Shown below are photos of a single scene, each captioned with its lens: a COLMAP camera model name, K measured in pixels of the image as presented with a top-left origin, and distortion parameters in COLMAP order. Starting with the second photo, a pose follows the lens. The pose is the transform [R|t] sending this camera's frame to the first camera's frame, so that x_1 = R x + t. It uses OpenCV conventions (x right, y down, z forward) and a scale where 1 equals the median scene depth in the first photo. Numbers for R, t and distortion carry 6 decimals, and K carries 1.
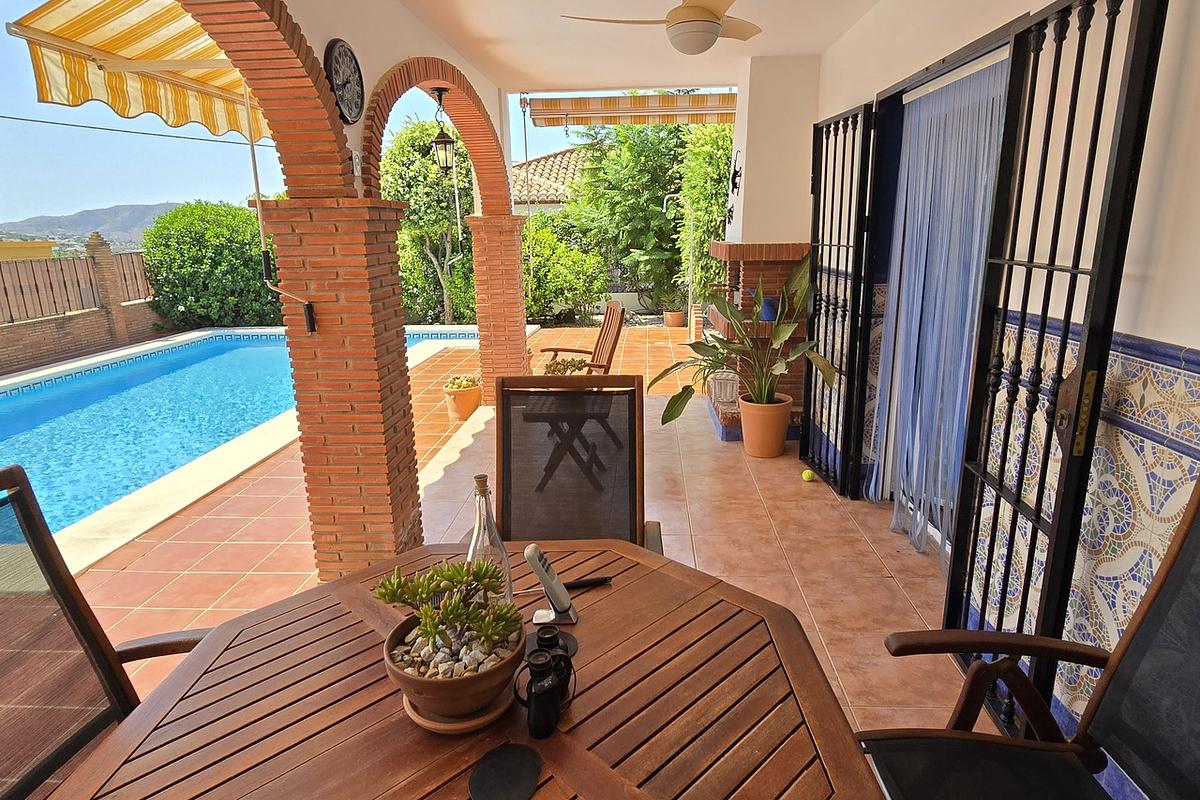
lens RADIAL K [[707.5, 0, 601.8], [0, 707.5, 401.7], [0, 0, 1]] dist [0.004216, -0.001055]
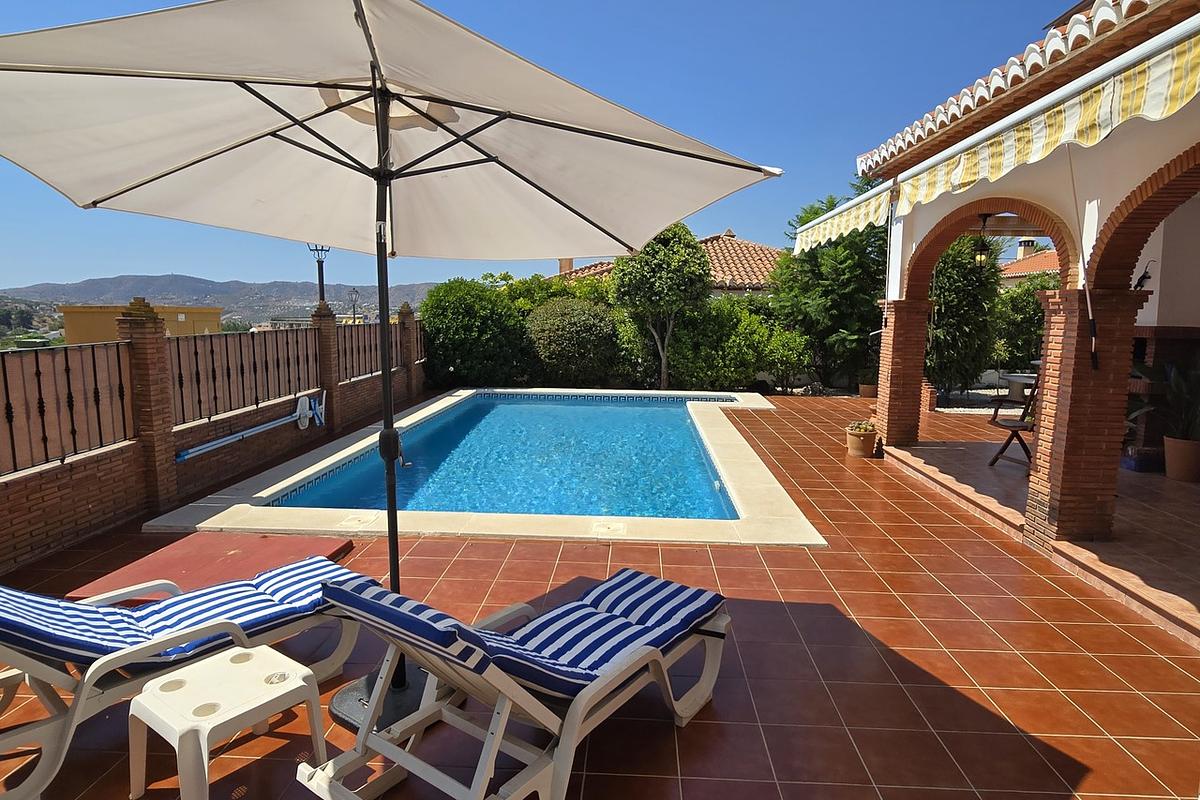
lens RADIAL K [[707.5, 0, 599.5], [0, 707.5, 398.7], [0, 0, 1]] dist [0.004216, -0.001055]
pose [[0.999194, 0.026840, 0.029859, -0.387863], [-0.023131, 0.992708, -0.118301, 0.045209], [-0.032817, 0.117515, 0.992529, -0.136696]]
